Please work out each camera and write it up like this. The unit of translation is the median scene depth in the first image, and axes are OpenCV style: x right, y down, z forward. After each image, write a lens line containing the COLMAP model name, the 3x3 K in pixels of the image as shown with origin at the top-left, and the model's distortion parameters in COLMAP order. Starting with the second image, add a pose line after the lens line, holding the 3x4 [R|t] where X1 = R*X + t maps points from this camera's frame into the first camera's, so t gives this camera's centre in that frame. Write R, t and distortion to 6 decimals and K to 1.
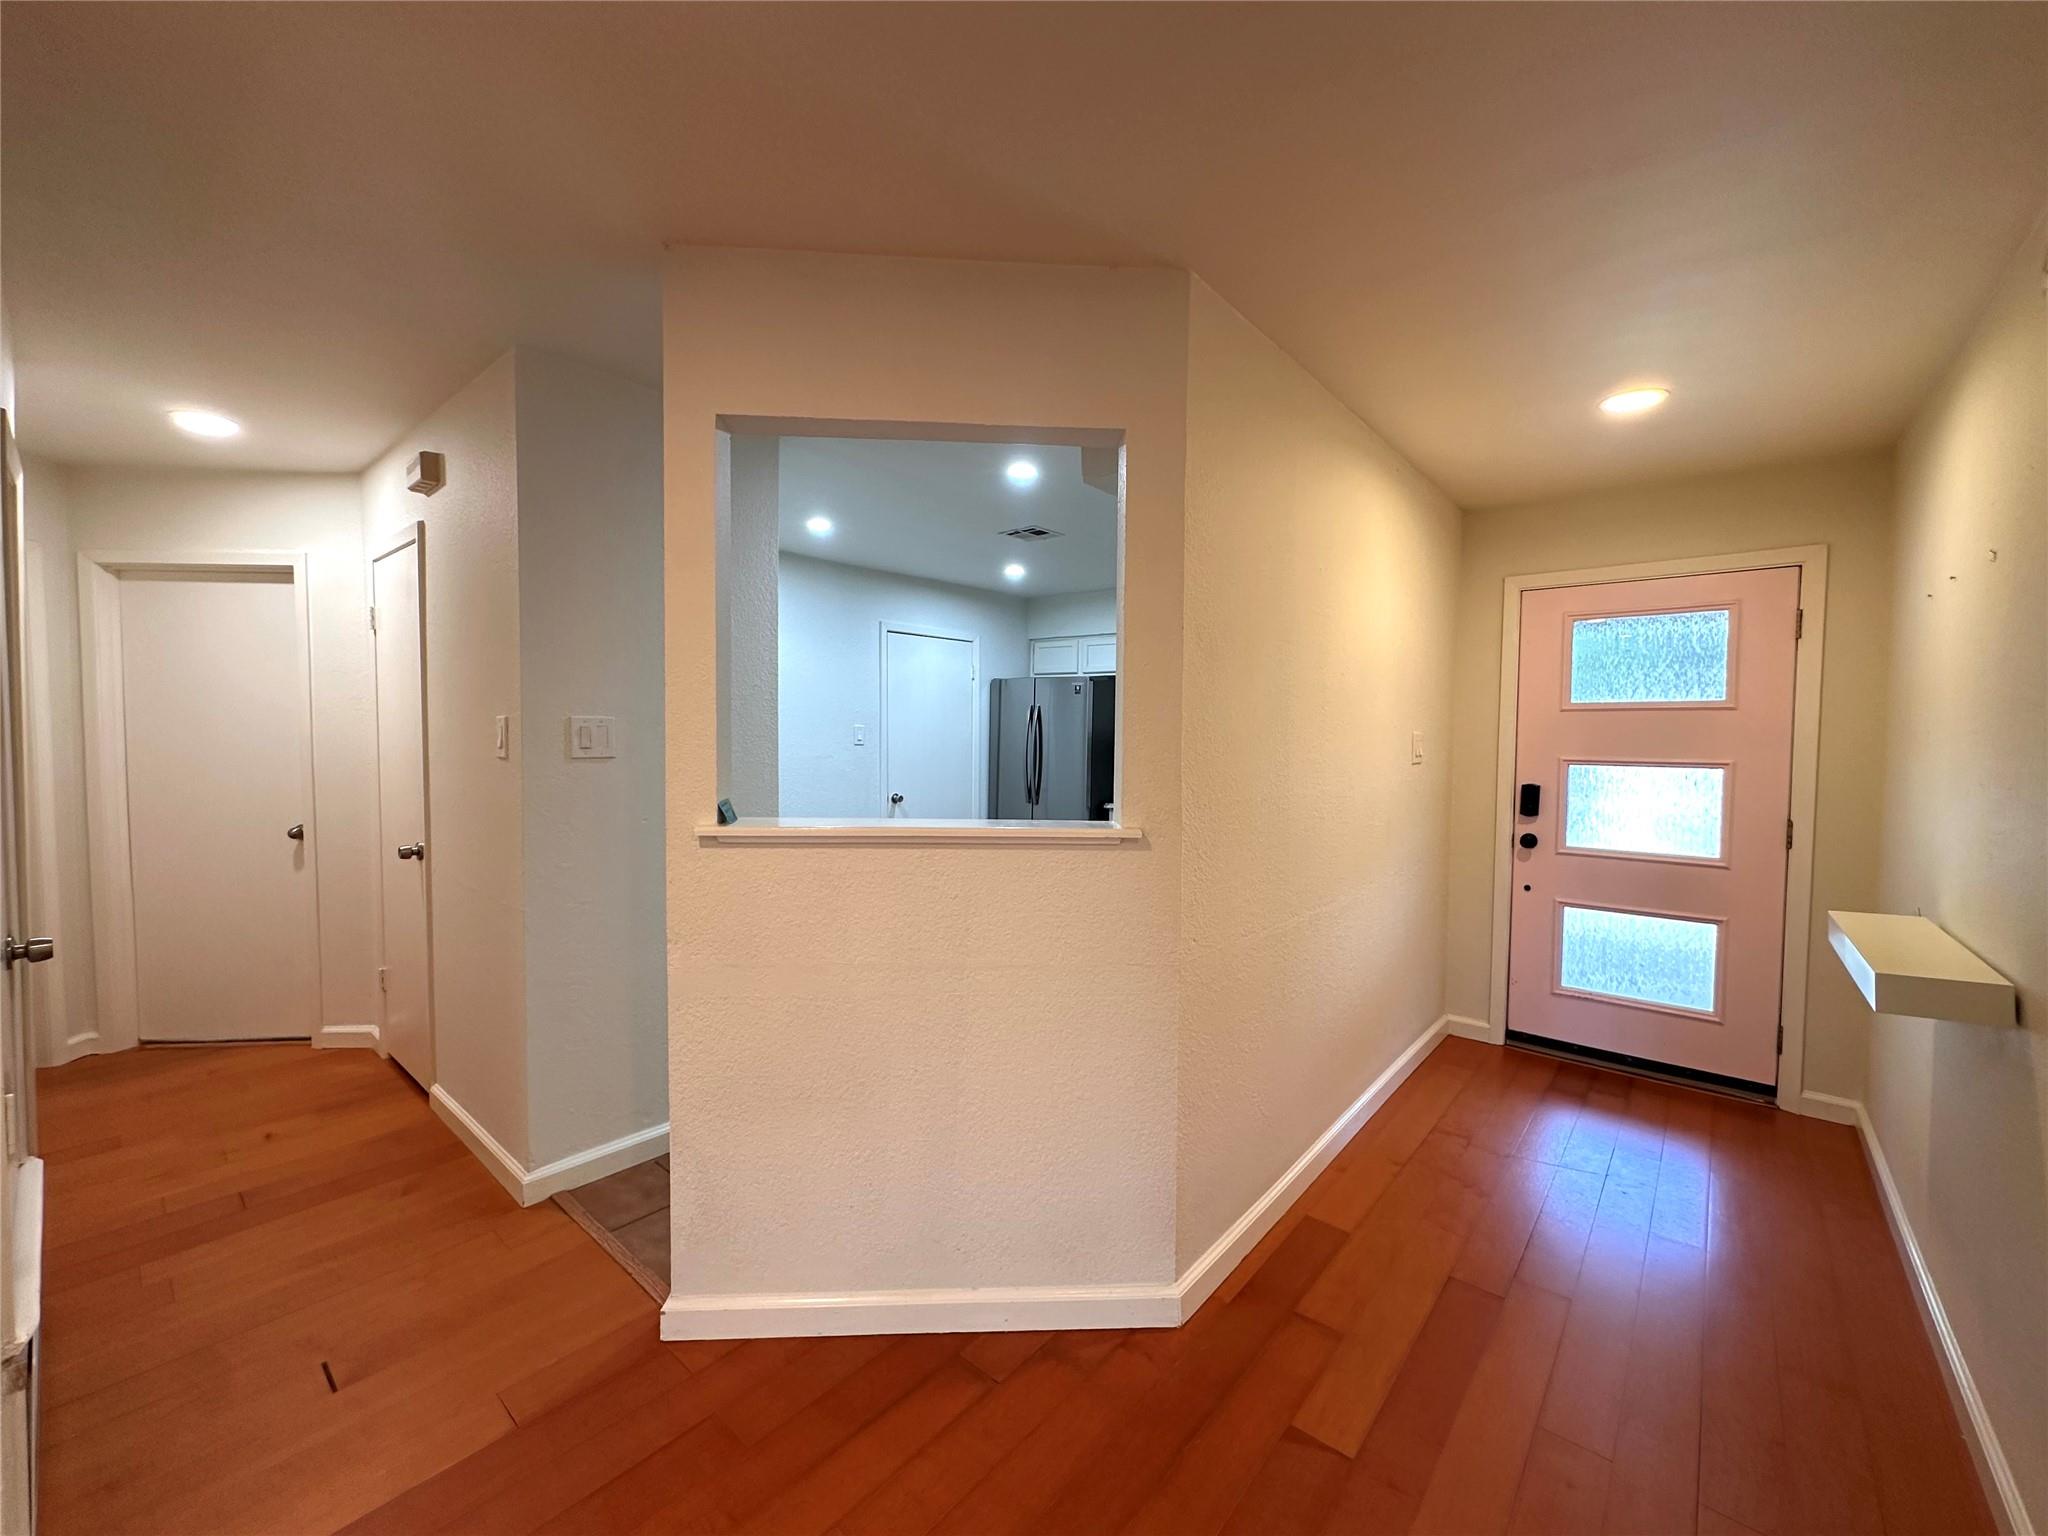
lens RADIAL K [[819.9, 0, 1027.1], [0, 819.9, 767.4], [0, 0, 1]] dist [-0.002084, 0.000306]
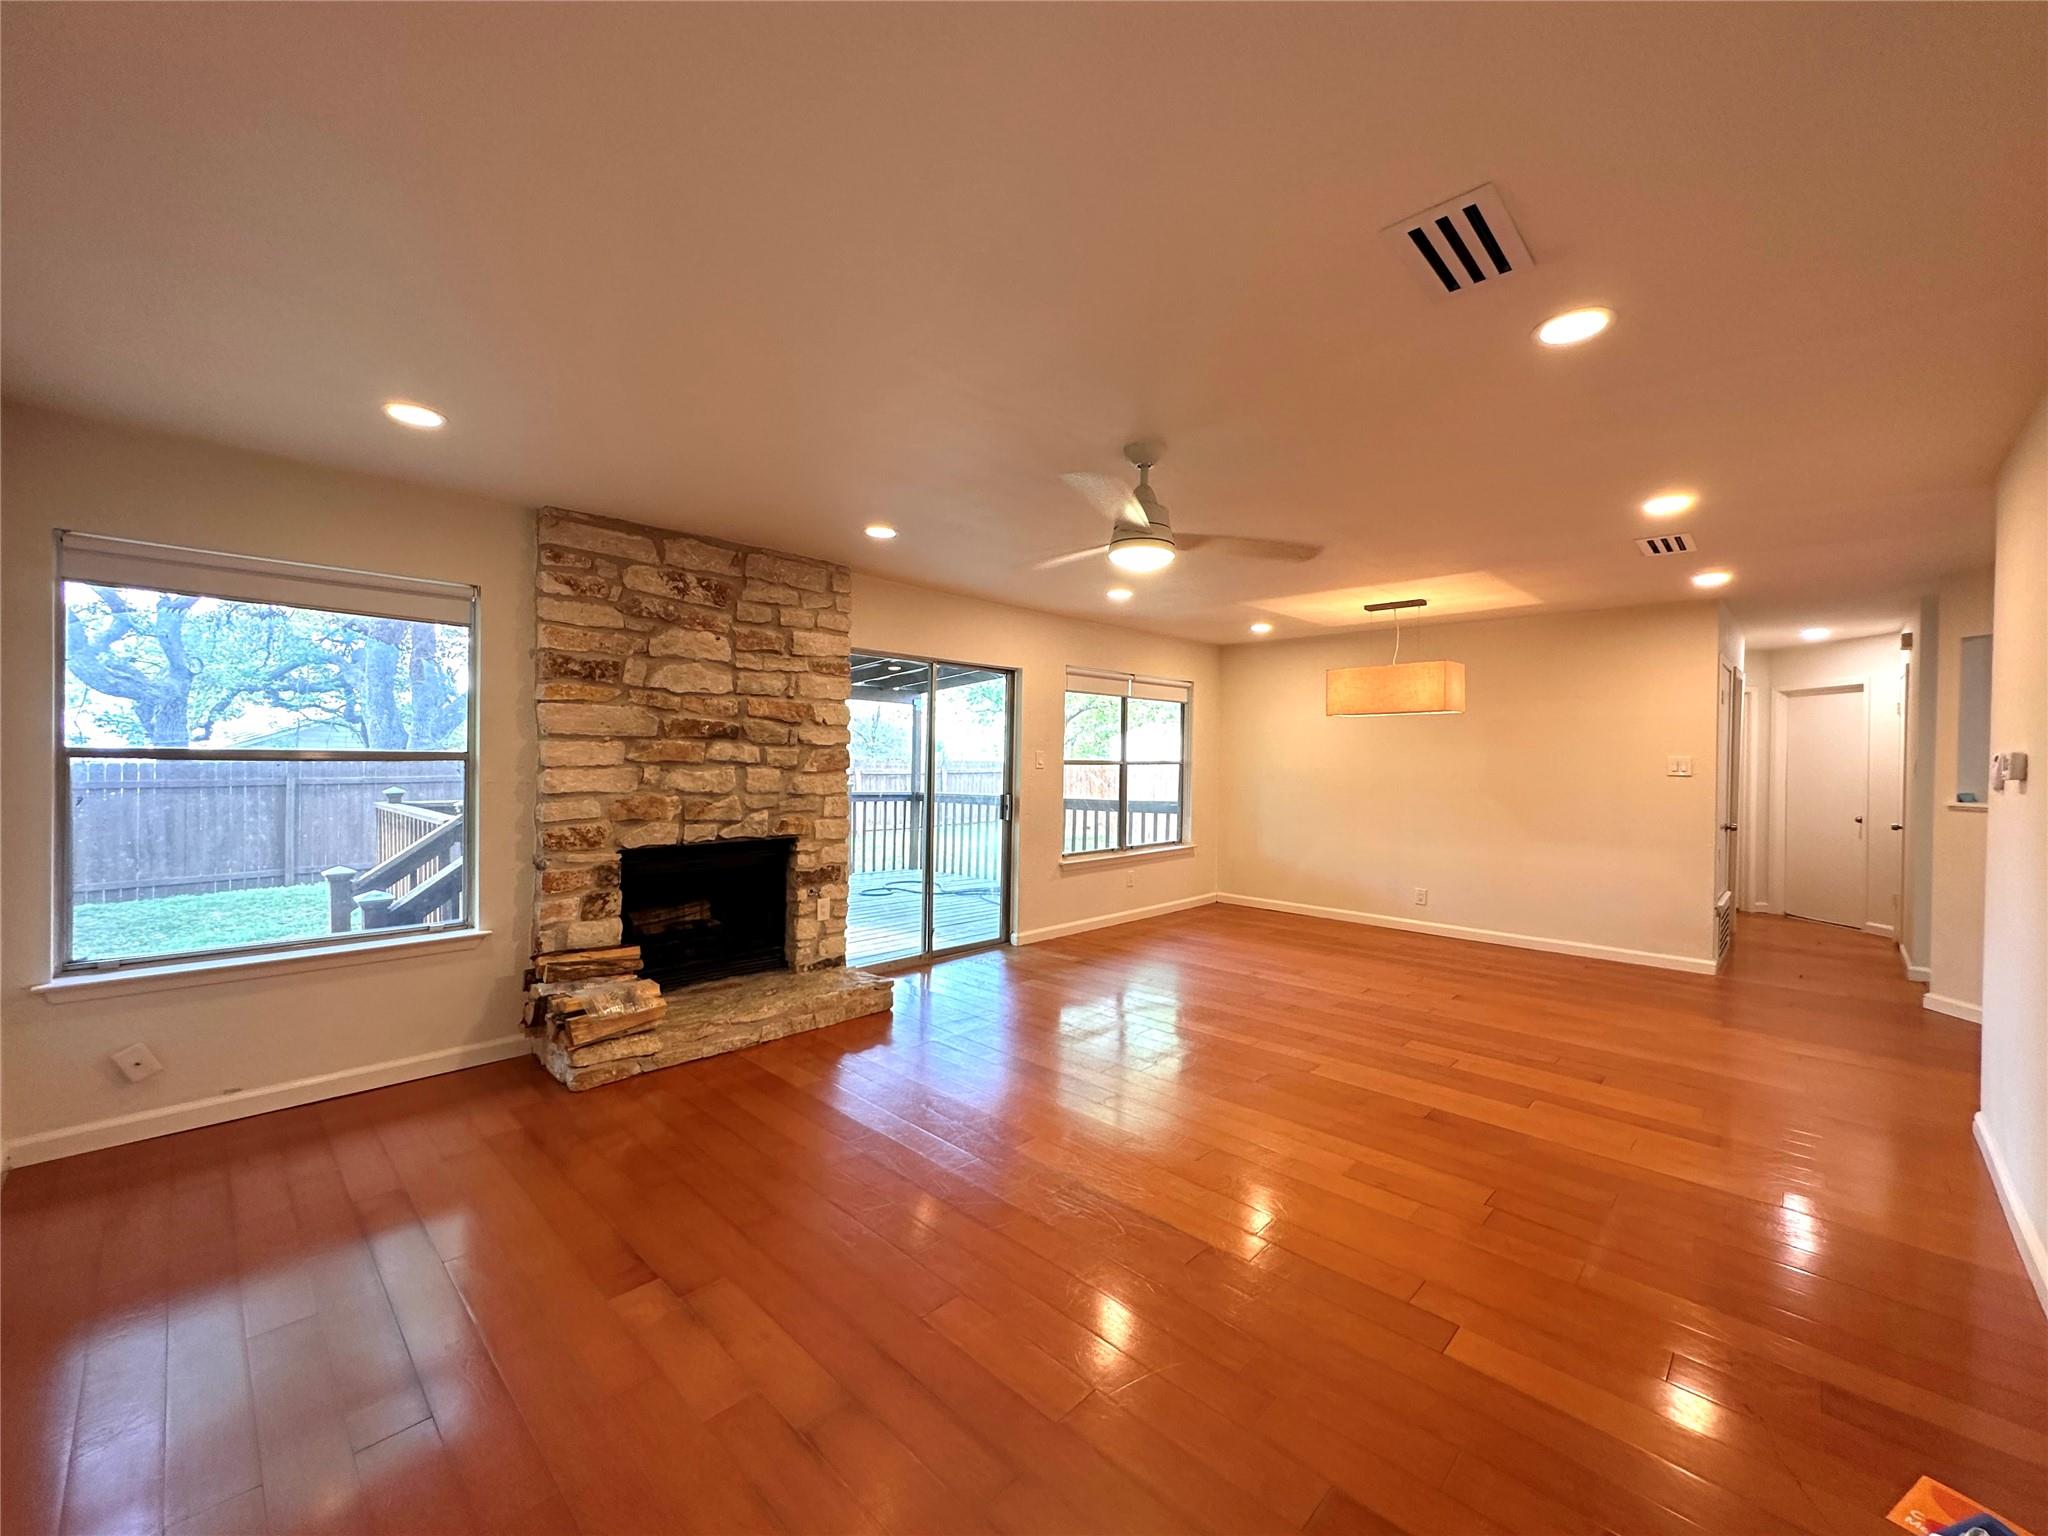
lens RADIAL K [[816.8, 0, 1036.1], [0, 816.8, 765.1], [0, 0, 1]] dist [-0.010836, 0.000016]
pose [[-0.064386, -0.003133, -0.997920, 1.189588], [-0.055748, 0.998445, 0.000462, 0.060453], [0.996367, 0.055662, -0.064461, -0.862127]]
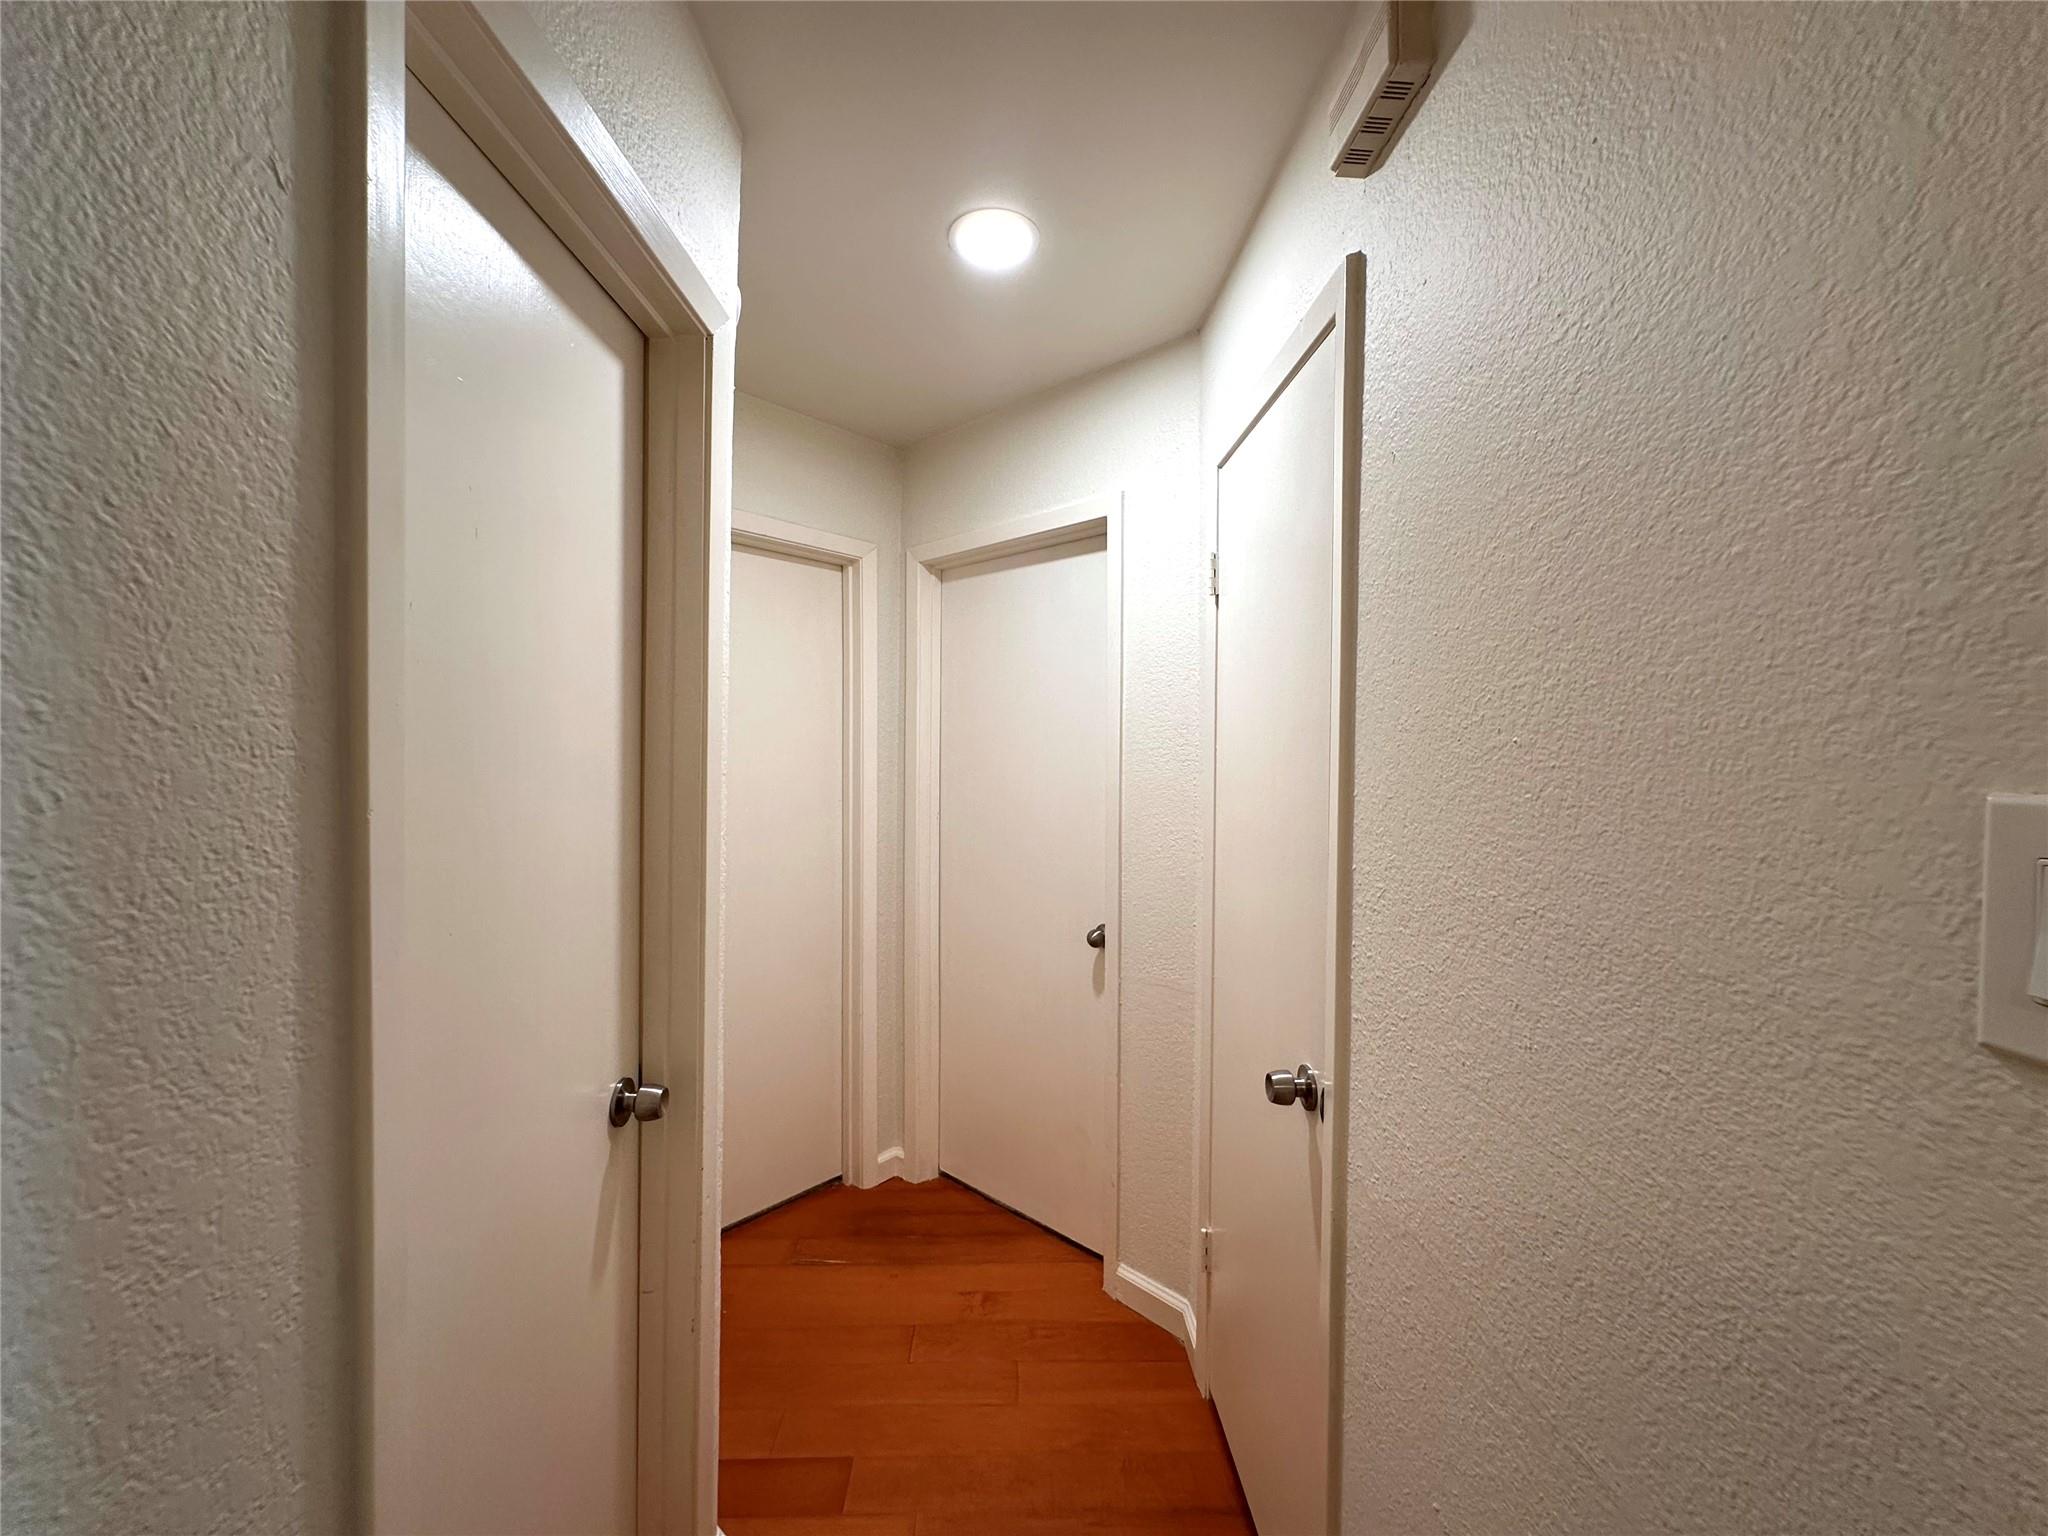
lens RADIAL K [[816.8, 0, 1036.1], [0, 816.8, 765.1], [0, 0, 1]] dist [-0.010836, 0.000016]
pose [[0.682737, 0.014896, -0.730513, -0.478215], [-0.032932, 0.999403, -0.010399, -0.047102], [0.729922, 0.031157, 0.682820, 0.544969]]
